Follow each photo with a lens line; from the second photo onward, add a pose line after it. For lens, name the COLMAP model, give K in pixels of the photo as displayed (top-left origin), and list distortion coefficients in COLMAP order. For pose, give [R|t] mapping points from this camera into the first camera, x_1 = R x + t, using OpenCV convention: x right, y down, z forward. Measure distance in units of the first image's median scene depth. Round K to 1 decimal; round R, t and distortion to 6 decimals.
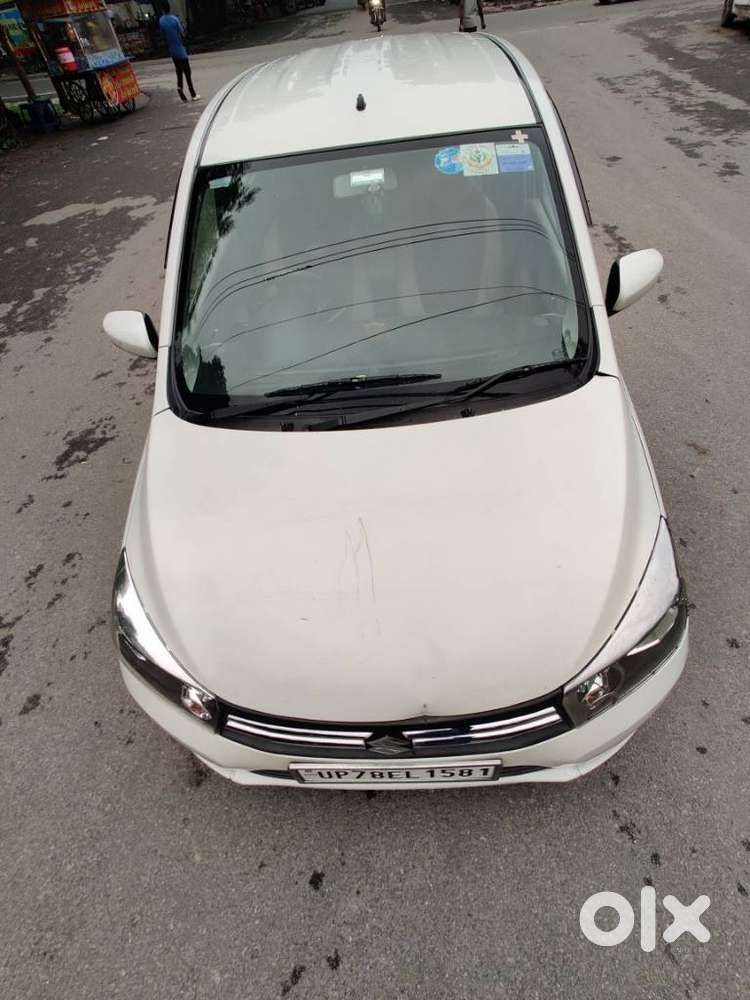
lens RADIAL K [[496.7, 0, 374.6], [0, 496.7, 505.4], [0, 0, 1]] dist [0.017489, -0.002174]
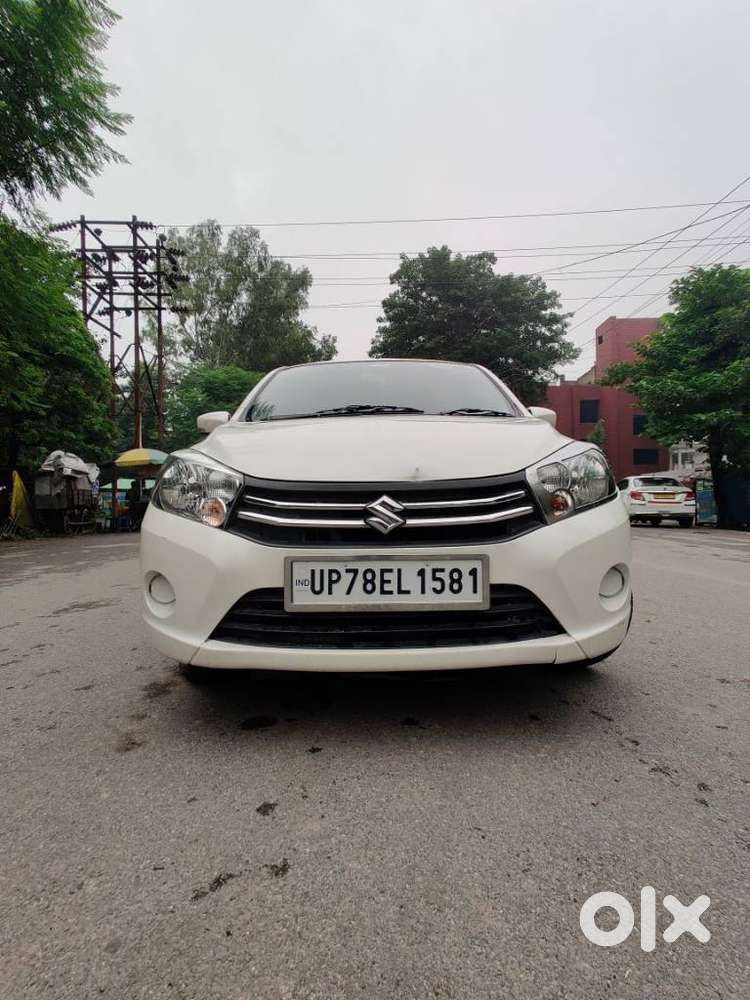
lens RADIAL K [[497.8, 0, 375.0], [0, 497.8, 500.0], [0, 0, 1]] dist [0.002478, 0.007370]
pose [[0.995630, 0.092783, 0.010564, -0.007309], [-0.053436, 0.658839, -0.750384, 0.976273], [-0.076583, 0.746540, 0.660918, 0.169877]]
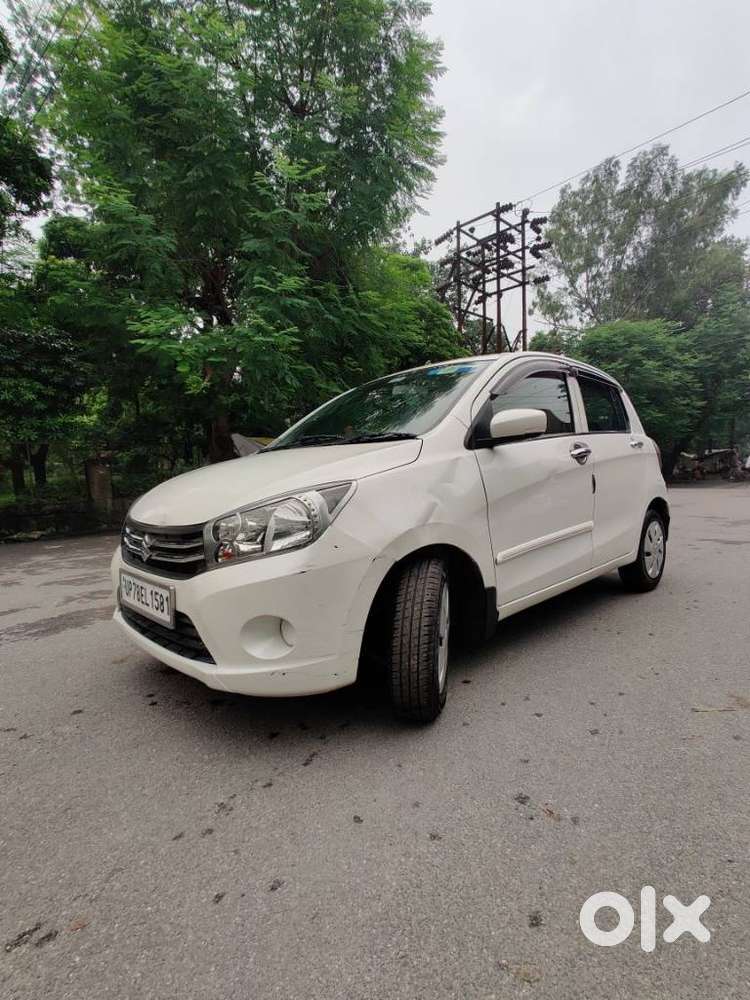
lens RADIAL K [[485.1, 0, 347.4], [0, 485.1, 501.5], [0, 0, 1]] dist [0.001754, 0.000151]
pose [[0.670192, 0.137723, -0.729297, 1.231089], [-0.587566, 0.698795, -0.407985, 0.464548], [0.453441, 0.701939, 0.549248, 0.244818]]
